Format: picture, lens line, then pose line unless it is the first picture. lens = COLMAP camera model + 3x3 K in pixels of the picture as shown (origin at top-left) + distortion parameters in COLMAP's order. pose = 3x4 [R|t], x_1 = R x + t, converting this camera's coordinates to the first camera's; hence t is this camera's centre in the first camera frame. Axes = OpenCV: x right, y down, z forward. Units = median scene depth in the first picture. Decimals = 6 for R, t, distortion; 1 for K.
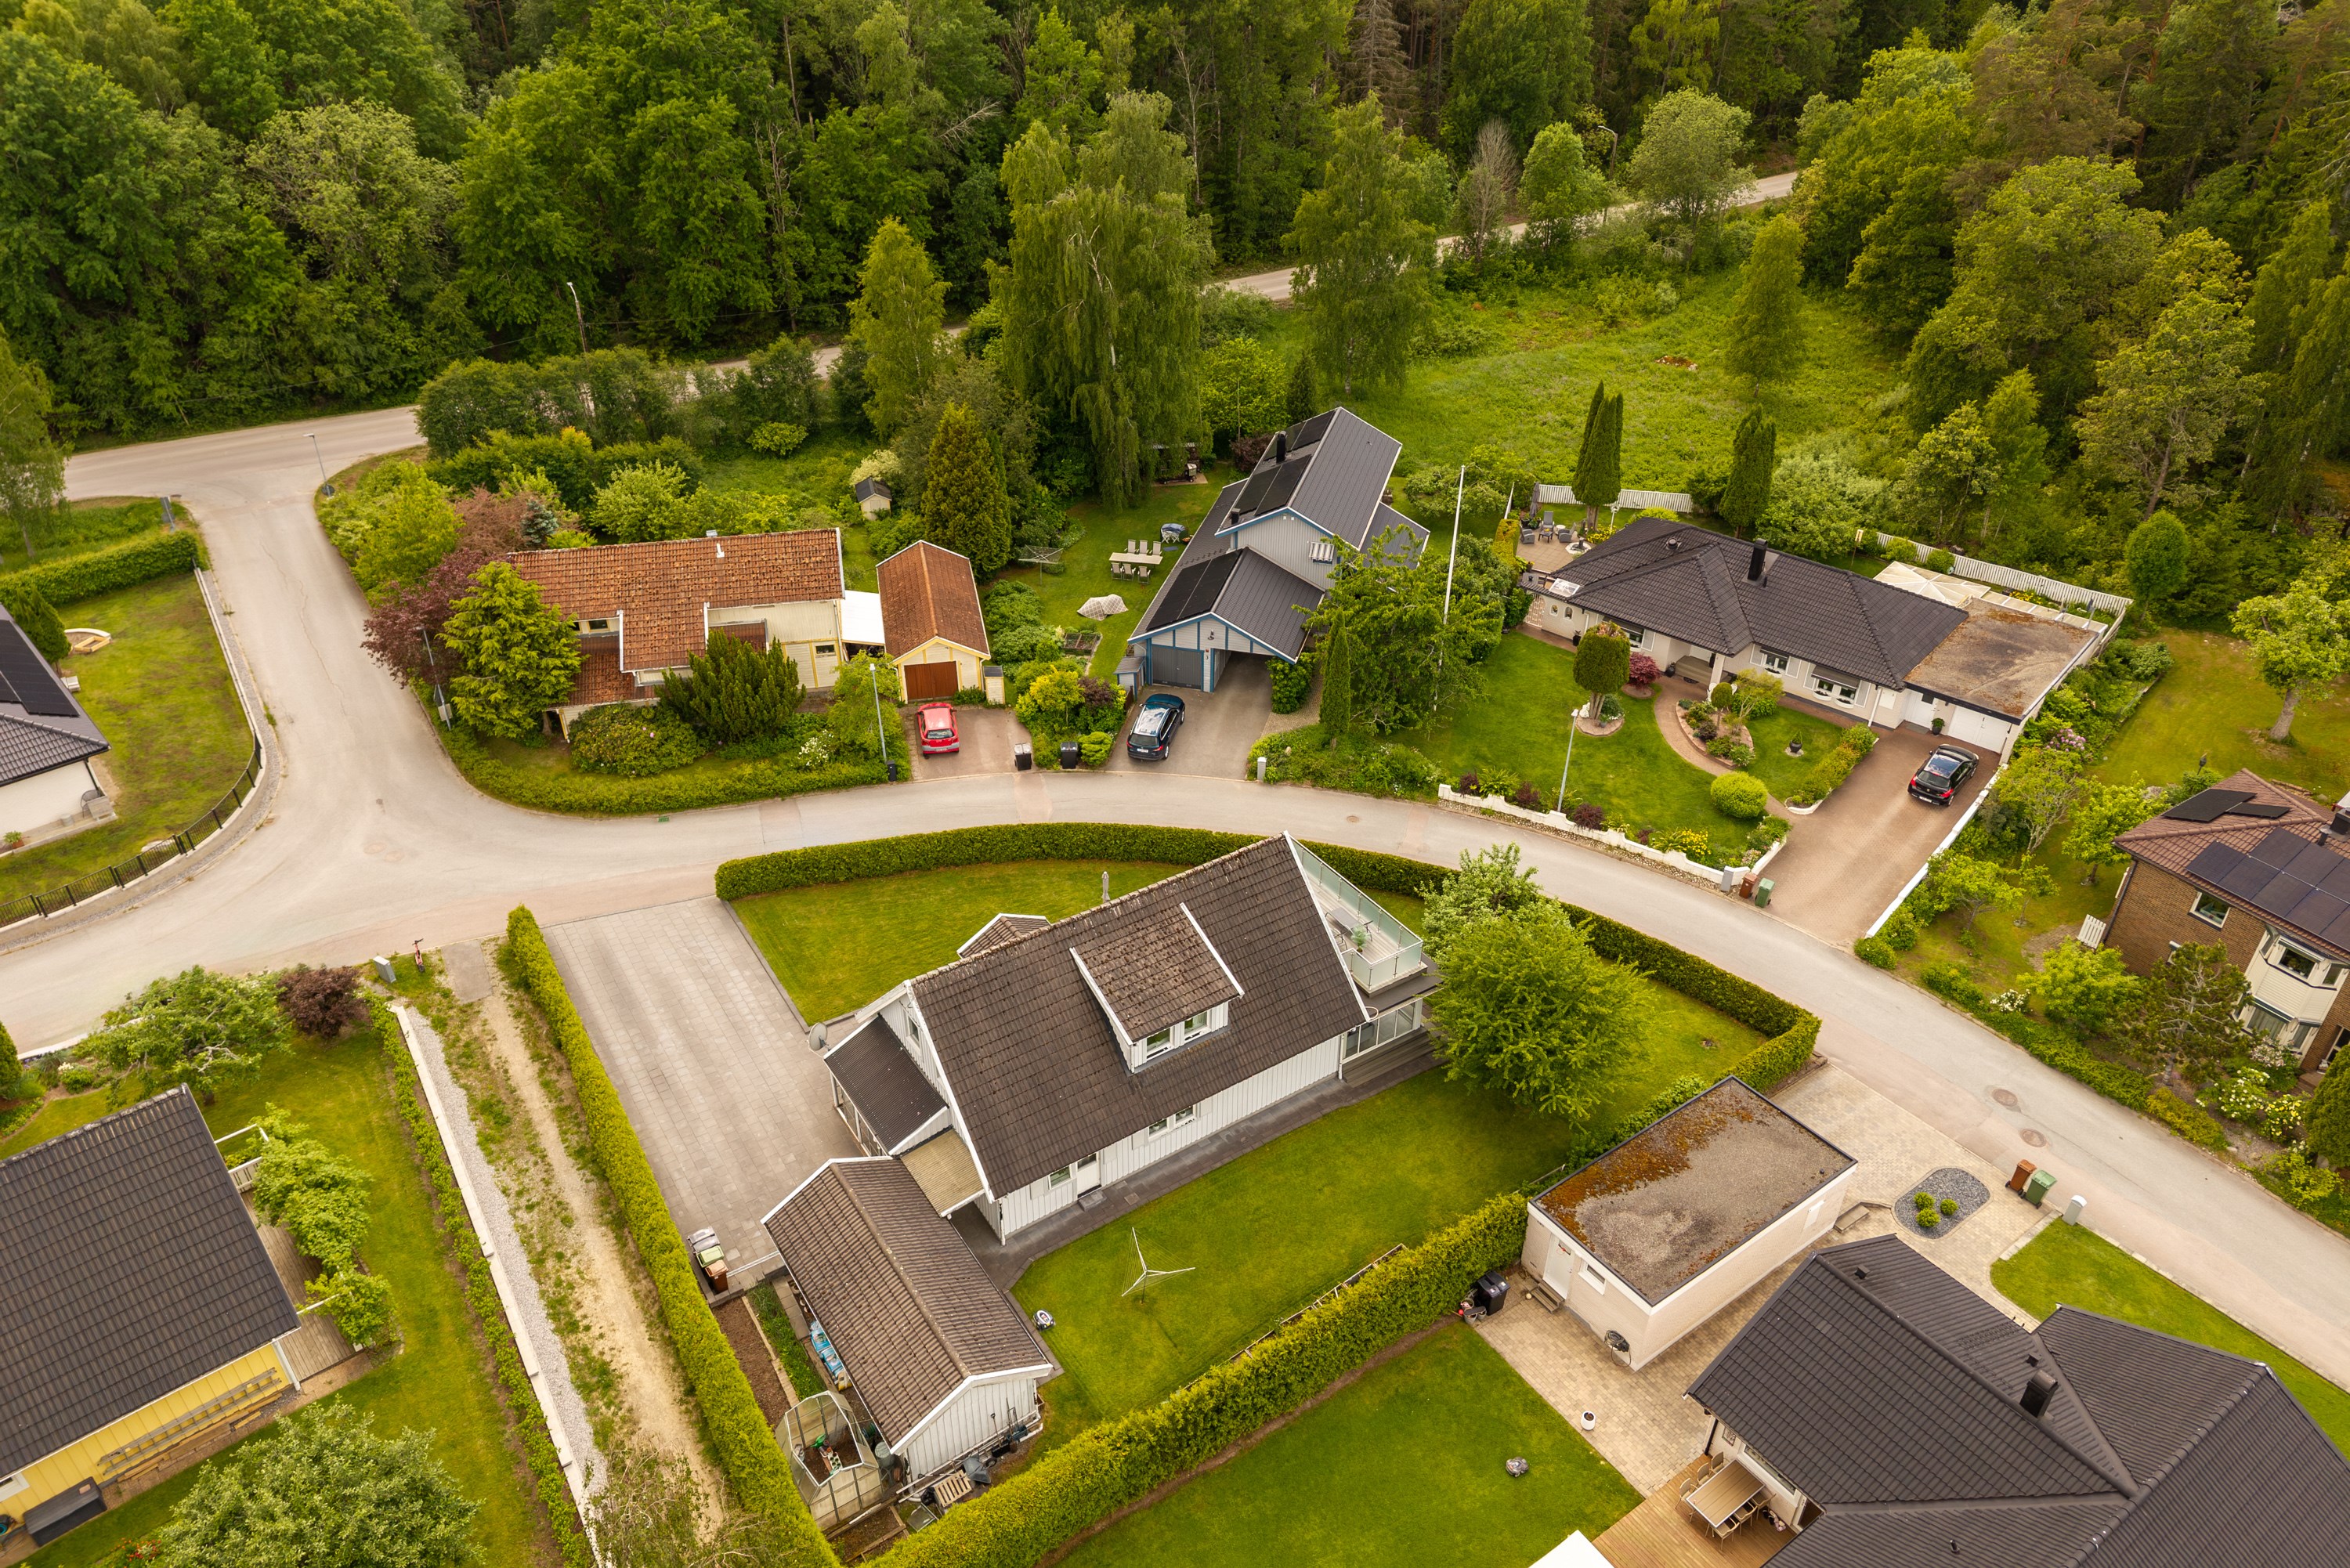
lens RADIAL K [[1508.4, 0, 1179.9], [0, 1508.4, 786.9], [0, 0, 1]] dist [0.000628, 0.000212]
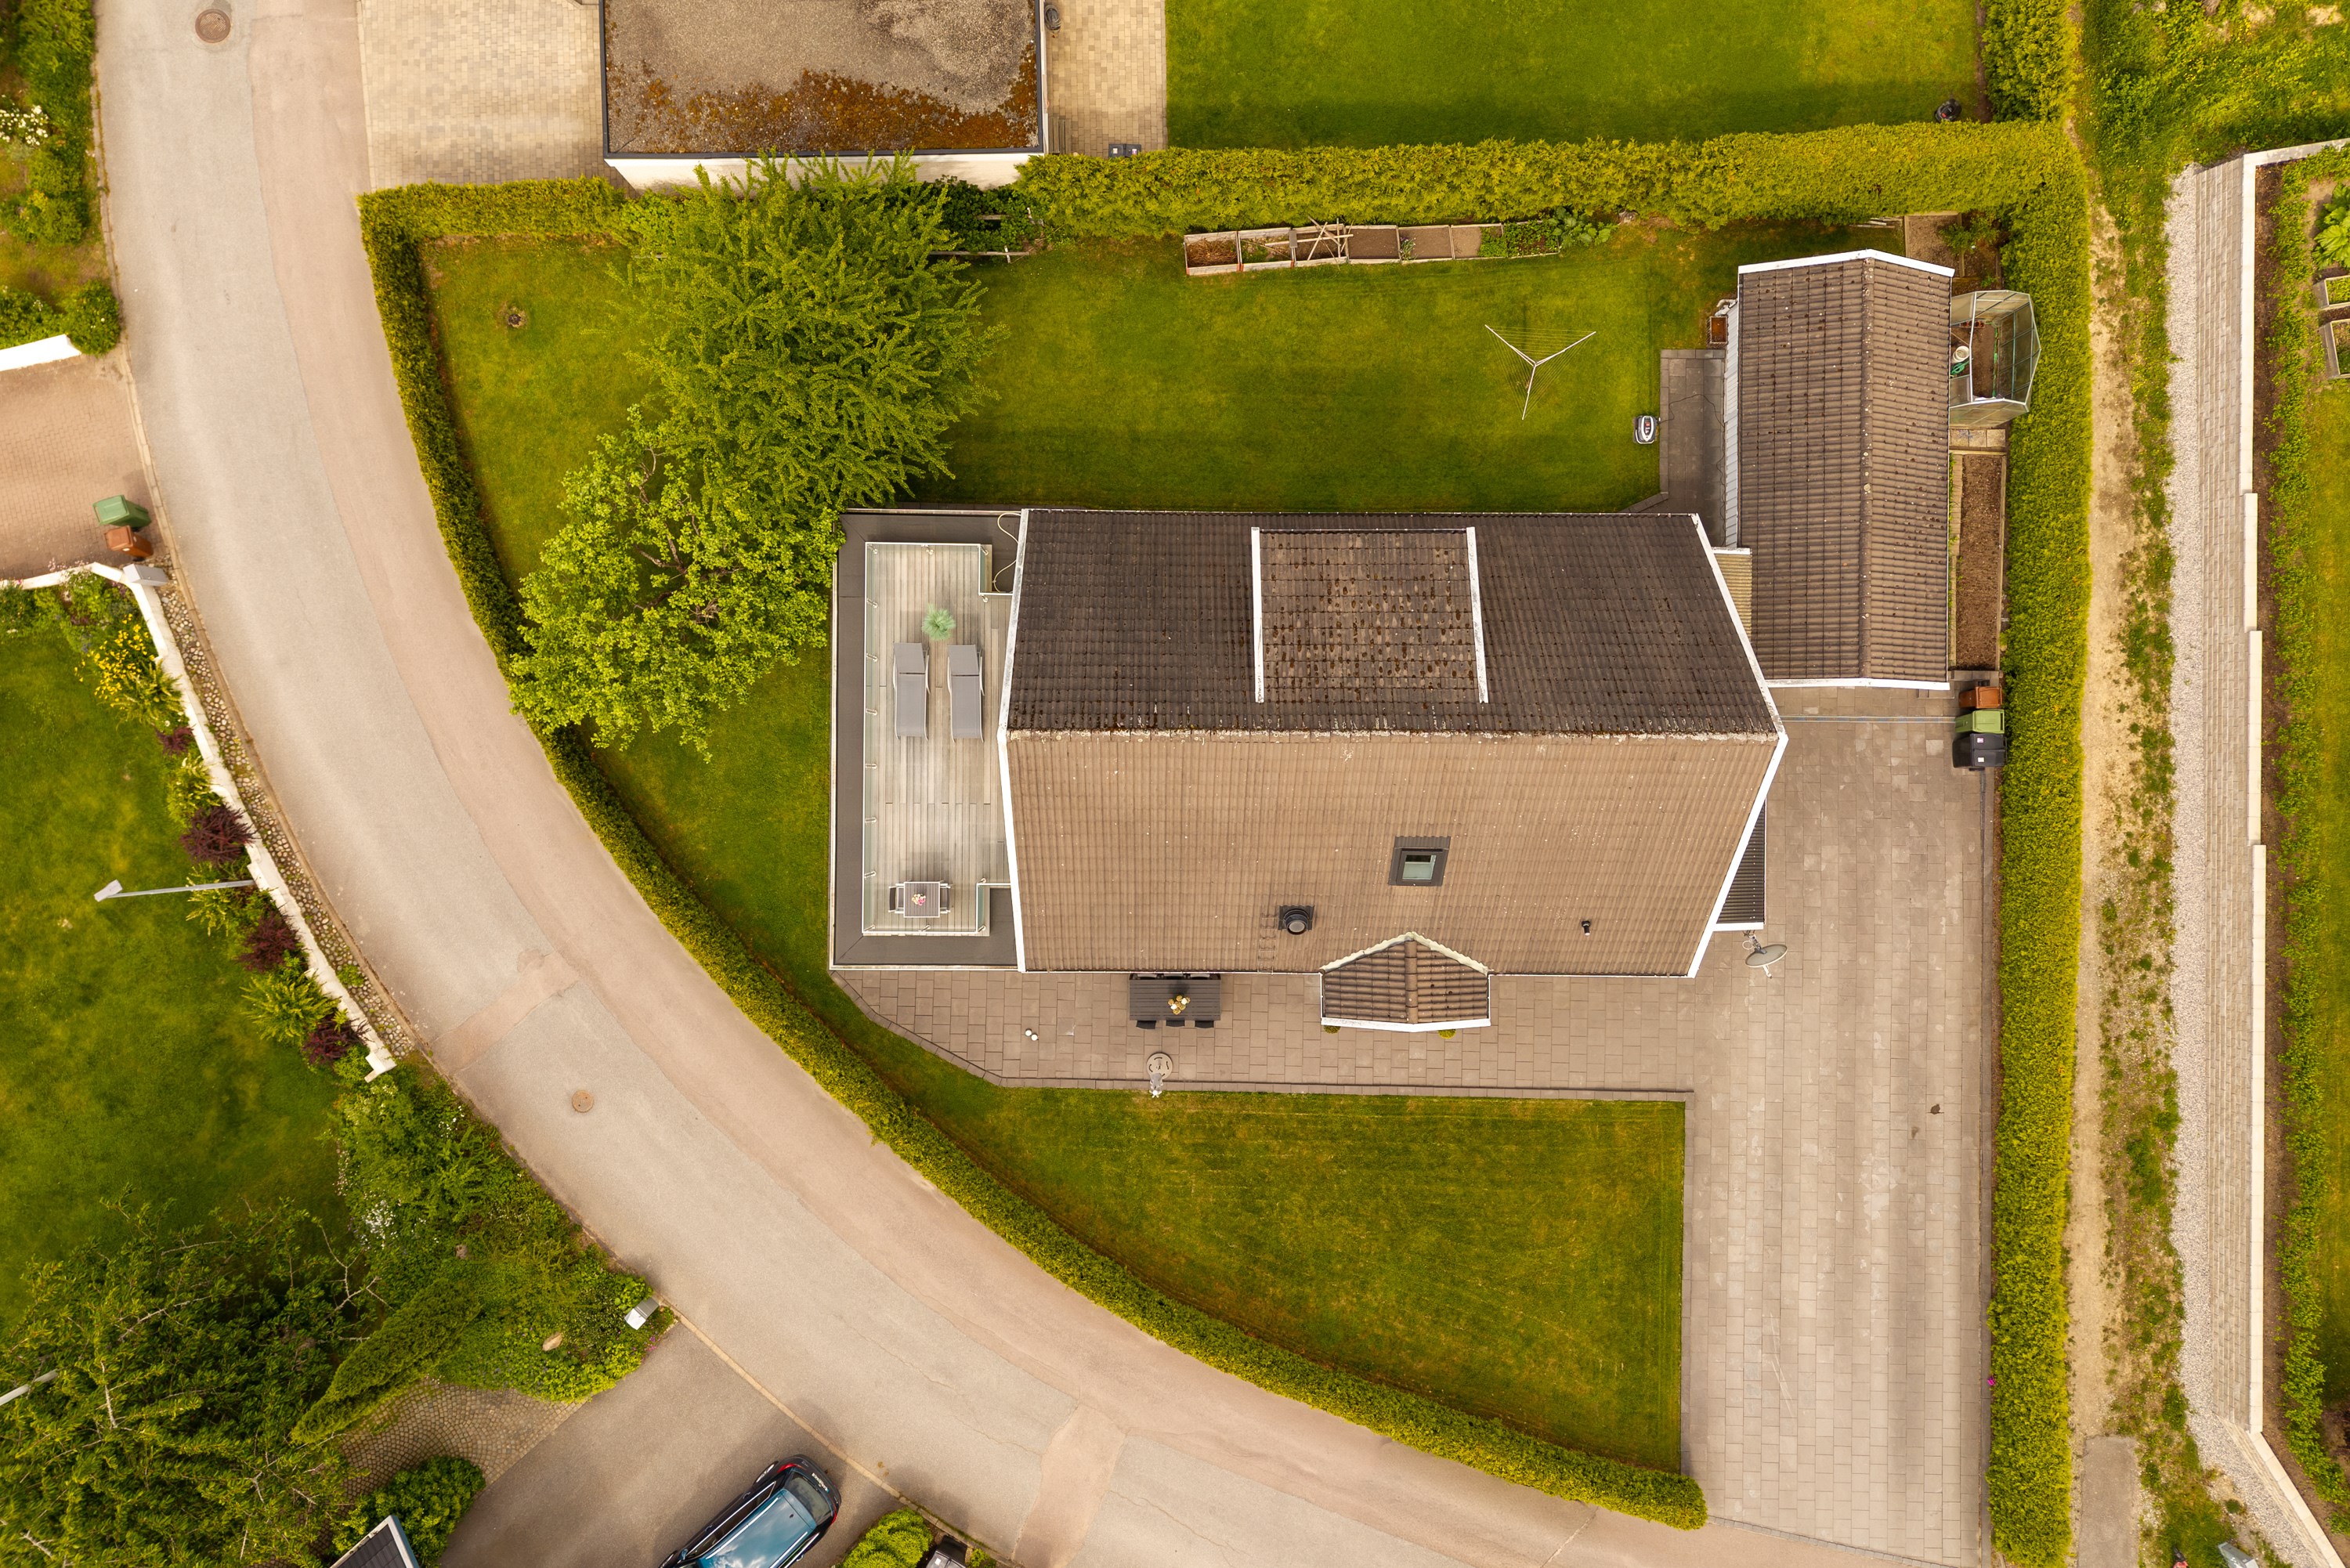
lens RADIAL K [[1508.4, 0, 1179.9], [0, 1508.4, 786.9], [0, 0, 1]] dist [0.000628, 0.000212]
pose [[-0.826220, -0.563211, -0.012372, 0.014339], [0.296325, -0.453172, 0.840730, -0.404009], [-0.479115, 0.690962, 0.541313, 0.705378]]
